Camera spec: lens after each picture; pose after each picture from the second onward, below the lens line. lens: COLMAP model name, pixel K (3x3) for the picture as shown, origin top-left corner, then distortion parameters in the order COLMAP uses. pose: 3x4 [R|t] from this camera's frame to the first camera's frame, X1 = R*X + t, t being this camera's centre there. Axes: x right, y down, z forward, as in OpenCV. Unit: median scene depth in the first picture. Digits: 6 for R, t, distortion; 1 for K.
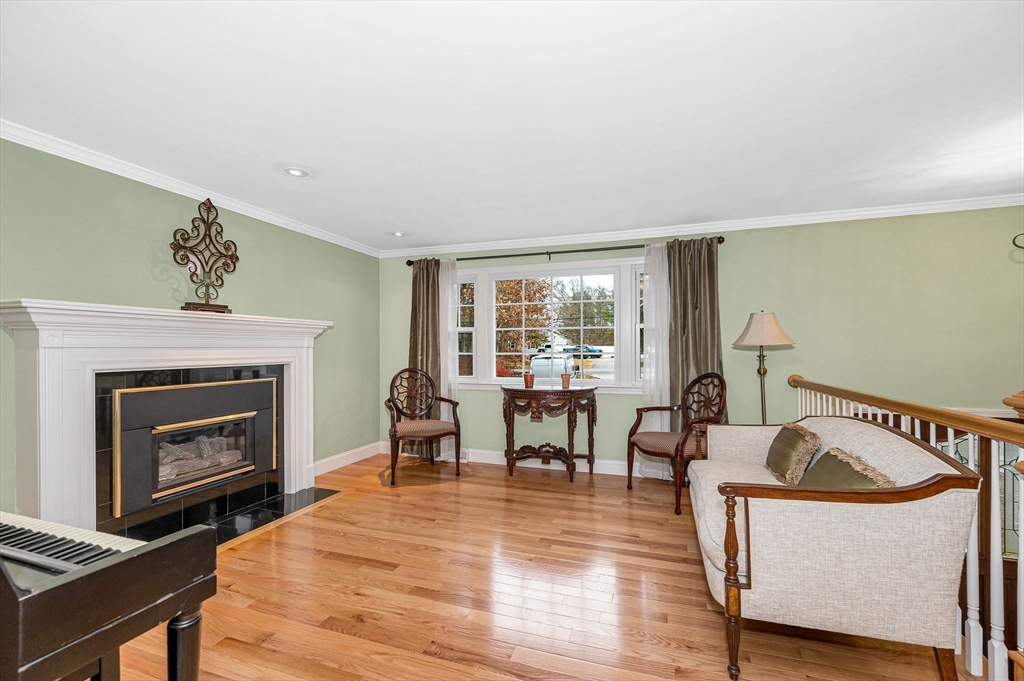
lens RADIAL K [[420.2, 0, 507.4], [0, 420.2, 345.4], [0, 0, 1]] dist [-0.005599, -0.000571]
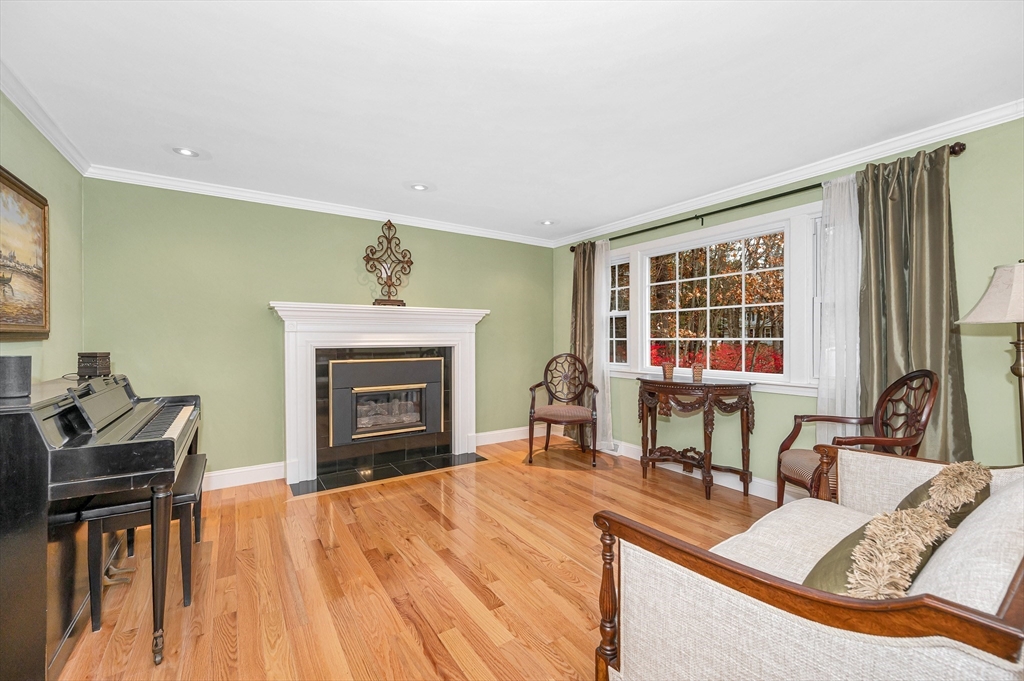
lens RADIAL K [[420.2, 0, 512.8], [0, 420.2, 341.2], [0, 0, 1]] dist [-0.005599, -0.000571]
pose [[0.802884, 0.008043, -0.596081, 0.337650], [0.002061, 0.999866, 0.016268, 0.010348], [0.596132, -0.014290, 0.802759, 0.138554]]
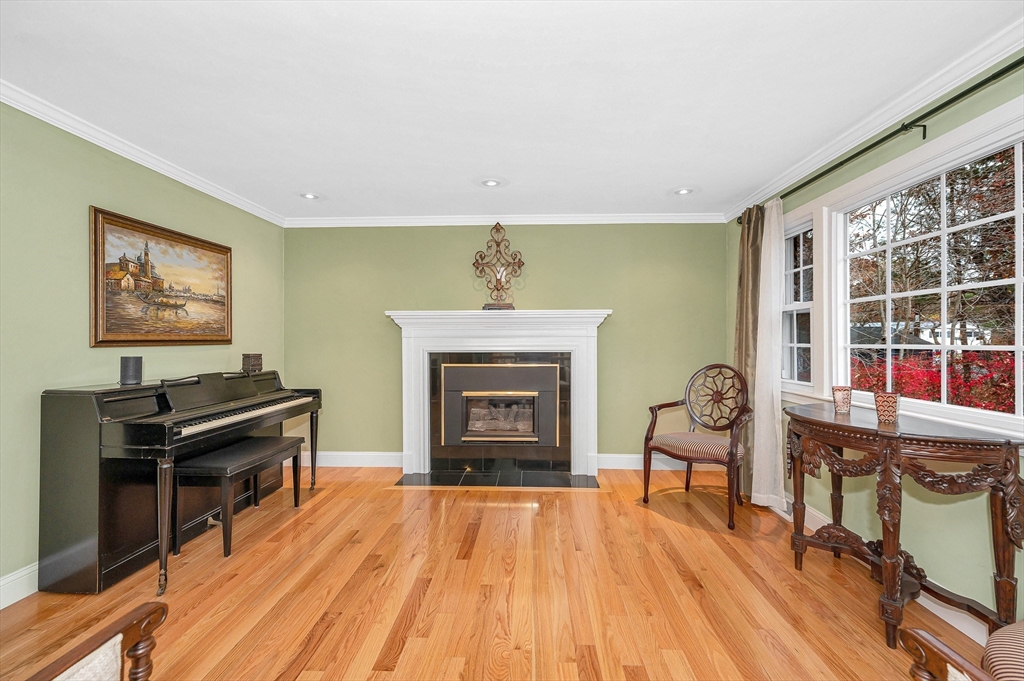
lens RADIAL K [[420.2, 0, 500.9], [0, 420.2, 343.0], [0, 0, 1]] dist [-0.005599, -0.000571]
pose [[0.296527, 0.008344, -0.954988, 0.457215], [0.007213, 0.999914, 0.010977, 0.007638], [0.954997, -0.010144, 0.296441, 0.523966]]
